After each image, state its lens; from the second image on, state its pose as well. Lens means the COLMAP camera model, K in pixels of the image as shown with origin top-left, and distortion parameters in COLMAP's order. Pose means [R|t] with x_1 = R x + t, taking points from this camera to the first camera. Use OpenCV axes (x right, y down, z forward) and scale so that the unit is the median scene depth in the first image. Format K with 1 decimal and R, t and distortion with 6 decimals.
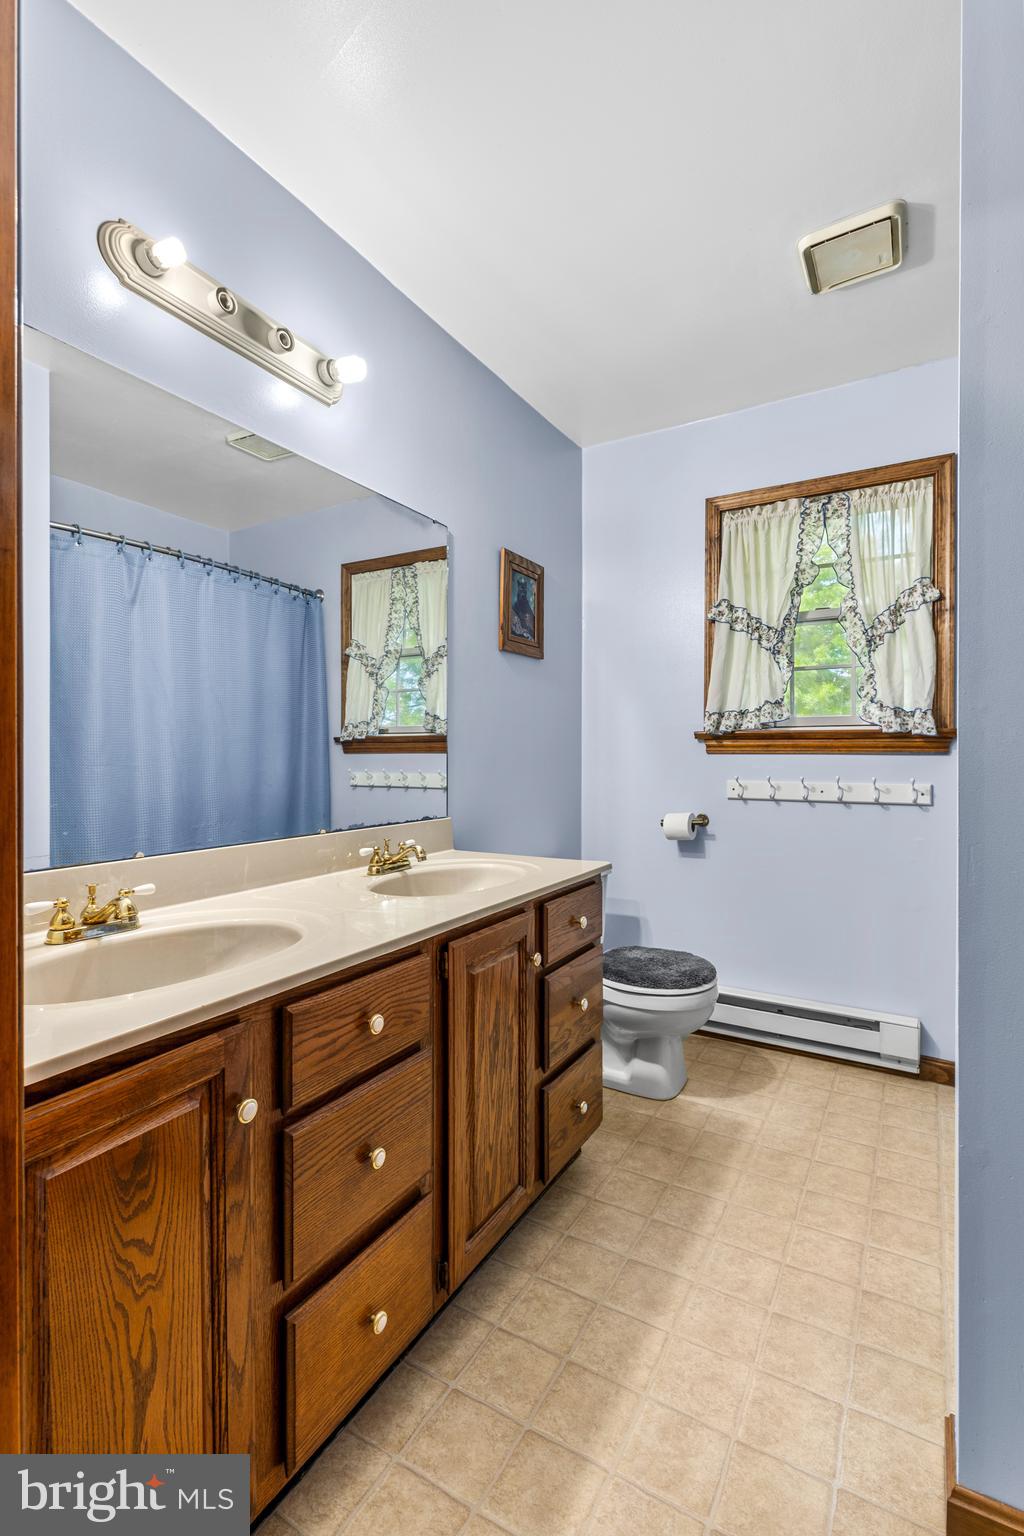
lens RADIAL K [[700.9, 0, 507.6], [0, 700.9, 761.2], [0, 0, 1]] dist [-0.014424, -0.000291]
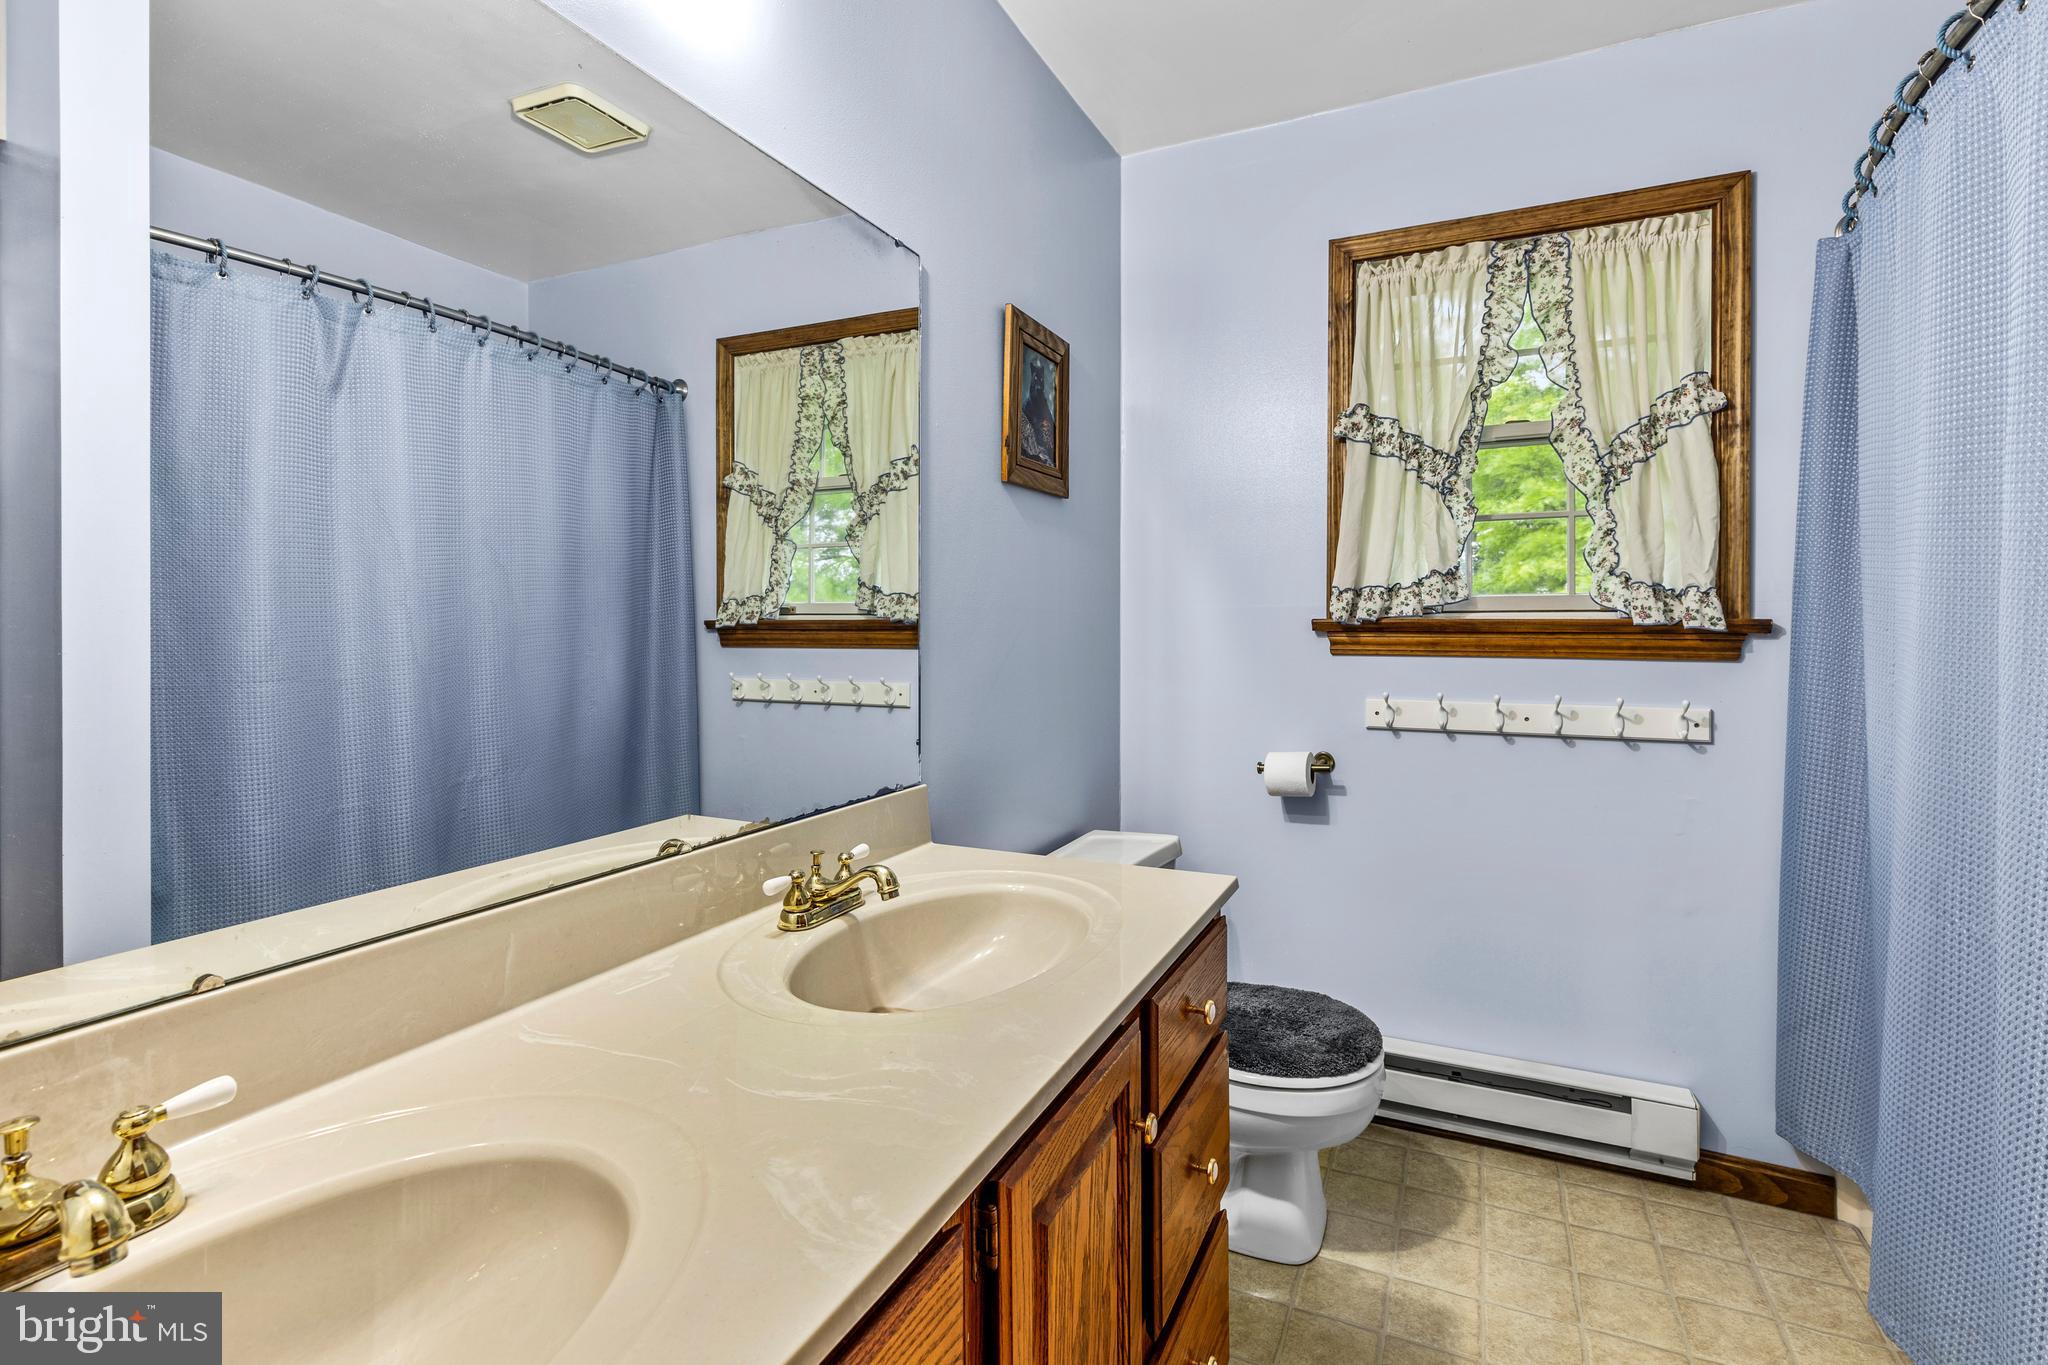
lens RADIAL K [[934.5, 0, 1043.2], [0, 934.5, 628.6], [0, 0, 1]] dist [-0.014424, -0.000291]
pose [[0.994319, -0.003005, 0.106398, -0.057813], [0.003440, 0.999986, -0.003905, -0.032883], [-0.106384, 0.004249, 0.994316, 0.223727]]
